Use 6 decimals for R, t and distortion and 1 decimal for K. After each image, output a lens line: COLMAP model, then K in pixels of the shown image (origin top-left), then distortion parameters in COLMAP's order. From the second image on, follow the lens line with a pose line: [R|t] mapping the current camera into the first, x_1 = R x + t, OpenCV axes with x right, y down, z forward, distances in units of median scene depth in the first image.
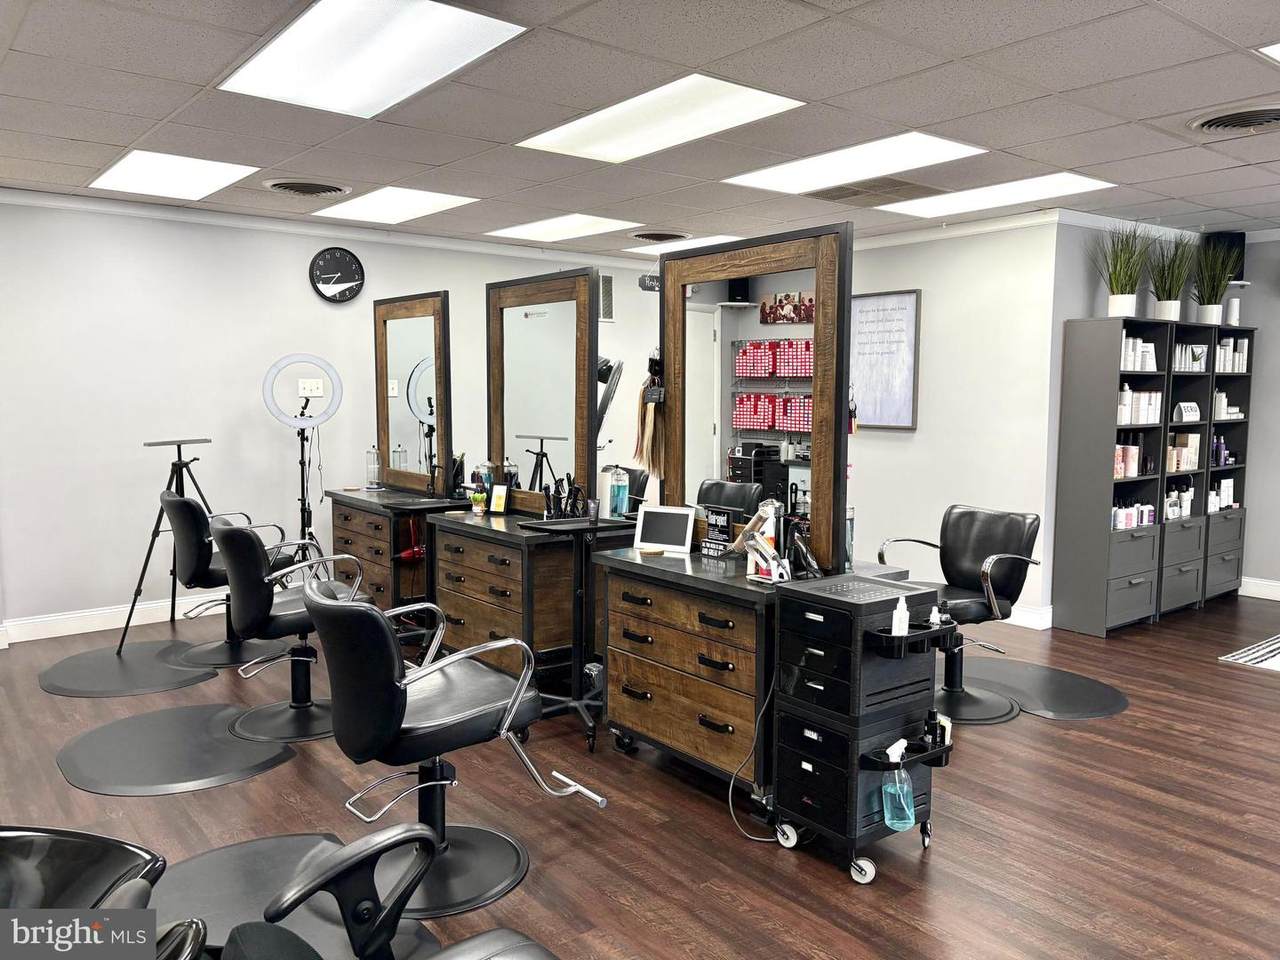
lens RADIAL K [[977.2, 0, 636.4], [0, 977.2, 468.9], [0, 0, 1]] dist [0.013045, -0.012539]
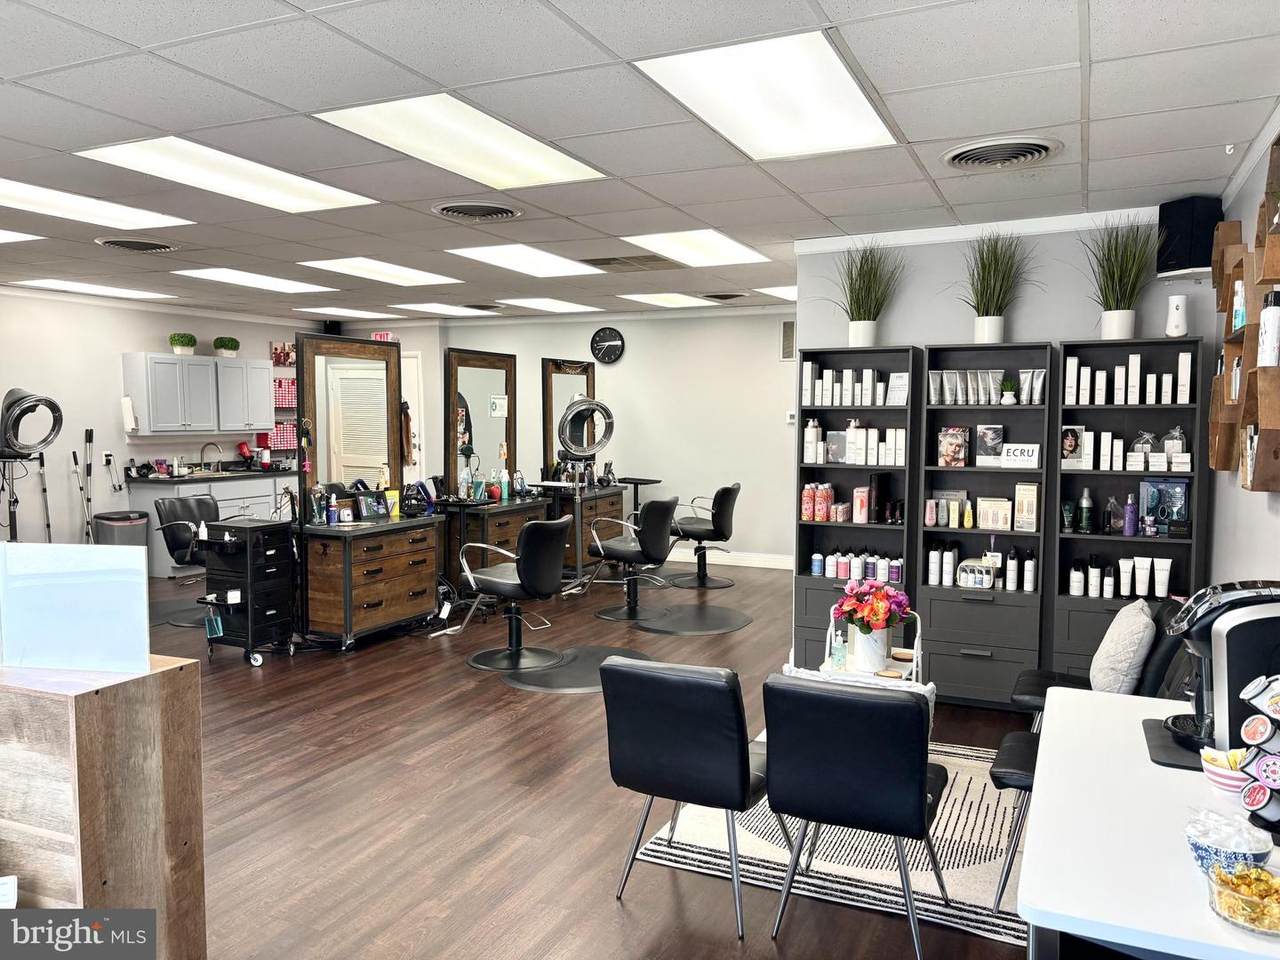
lens RADIAL K [[977.2, 0, 640.6], [0, 977.2, 484.8], [0, 0, 1]] dist [0.013045, -0.012539]
pose [[0.460478, 0.055688, -0.885923, 1.186678], [-0.085750, 0.996153, 0.018047, -0.025616], [0.883520, 0.067657, 0.463482, 0.406439]]
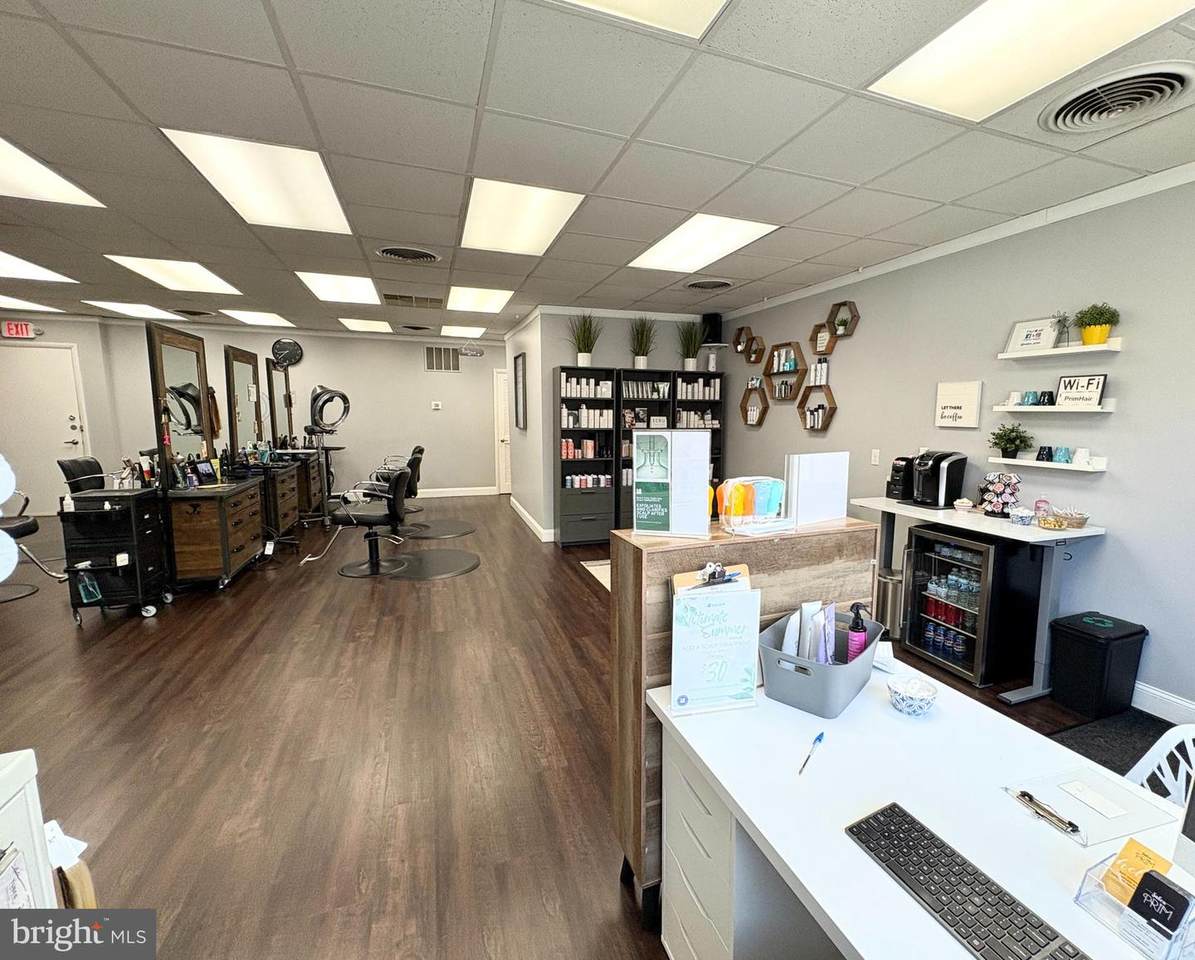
lens RADIAL K [[545.6, 0, 649.0], [0, 545.6, 477.5], [0, 0, 1]] dist [-0.001821, 0.000298]
pose [[0.961076, 0.033468, -0.274251, 0.863418], [-0.028660, 0.999357, 0.021523, 0.018167], [0.274795, -0.012825, 0.961417, 0.099181]]
